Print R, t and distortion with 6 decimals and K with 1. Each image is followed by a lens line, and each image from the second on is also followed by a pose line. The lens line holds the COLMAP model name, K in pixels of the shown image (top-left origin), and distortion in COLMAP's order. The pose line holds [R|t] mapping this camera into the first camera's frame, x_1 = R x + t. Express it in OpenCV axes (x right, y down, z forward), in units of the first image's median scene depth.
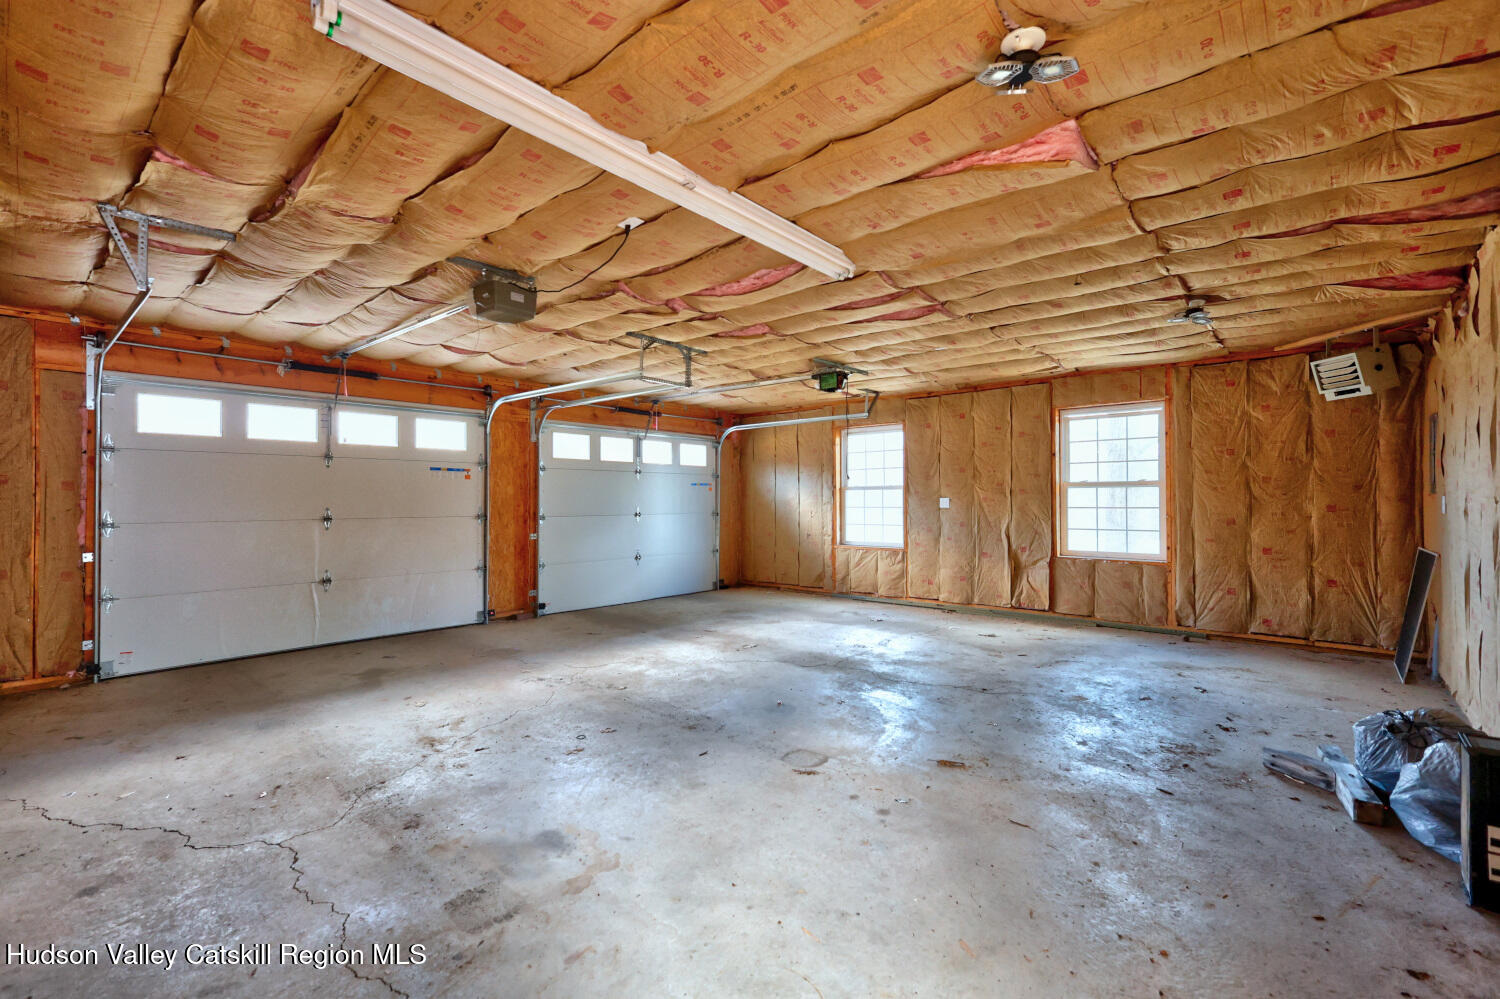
lens RADIAL K [[650.1, 0, 754.7], [0, 650.1, 496.6], [0, 0, 1]] dist [0.001086, 0.001044]
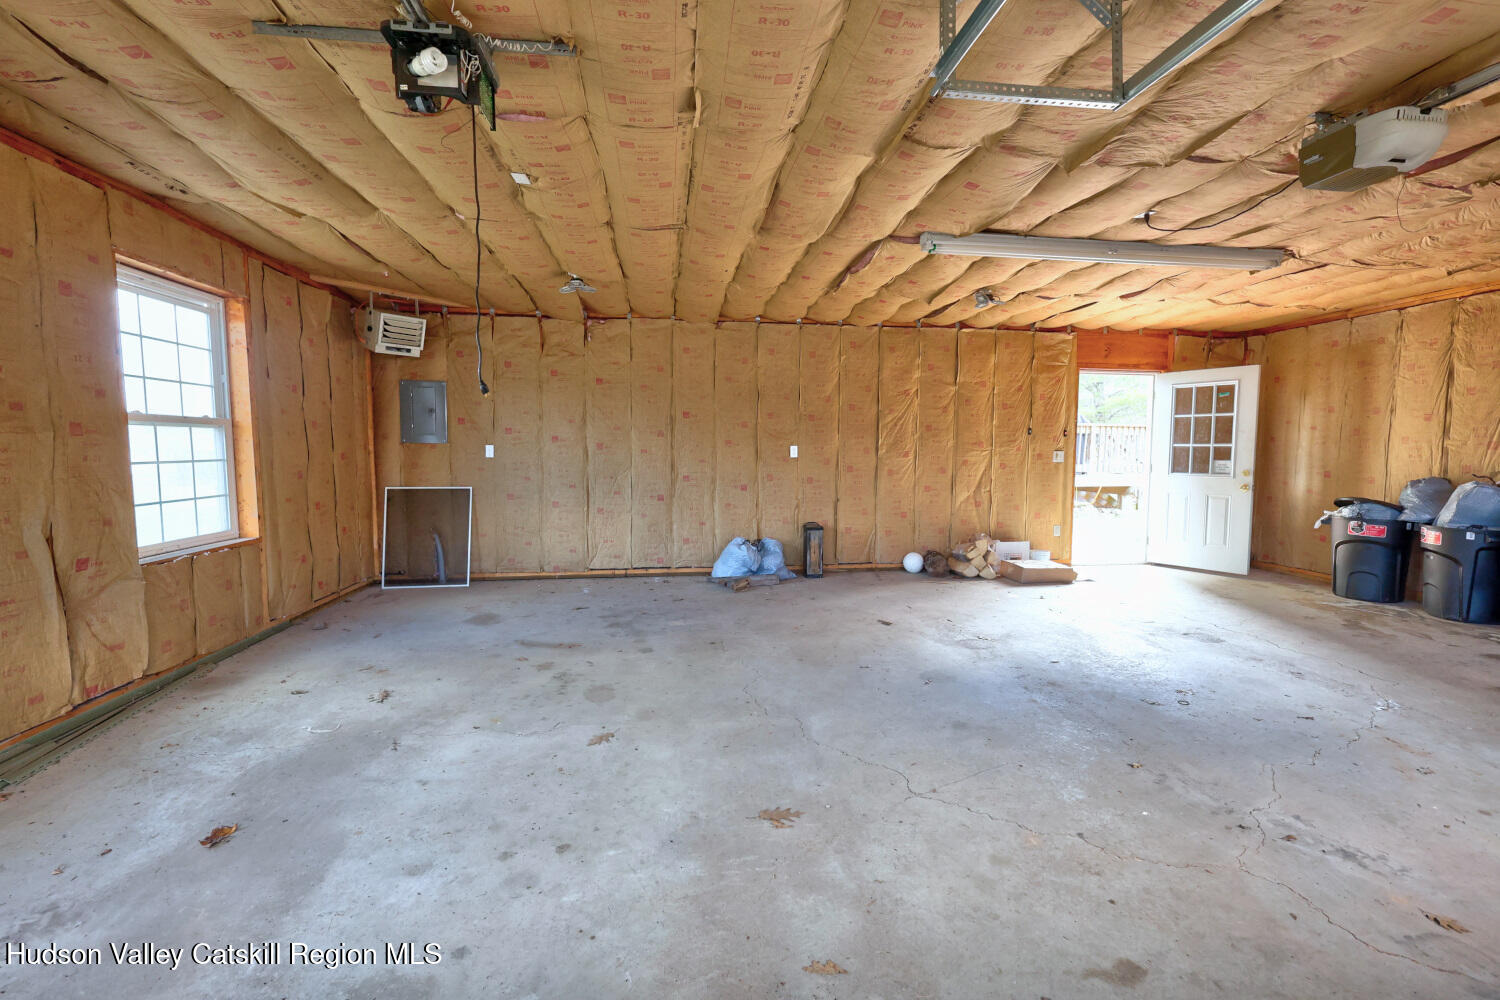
lens RADIAL K [[650.1, 0, 756.5], [0, 650.1, 501.5], [0, 0, 1]] dist [0.001086, 0.001044]
pose [[-0.758031, -0.052632, 0.650091, -0.226928], [-0.002250, 0.996944, 0.078090, 0.006945], [-0.652214, 0.057732, -0.755833, 1.200904]]
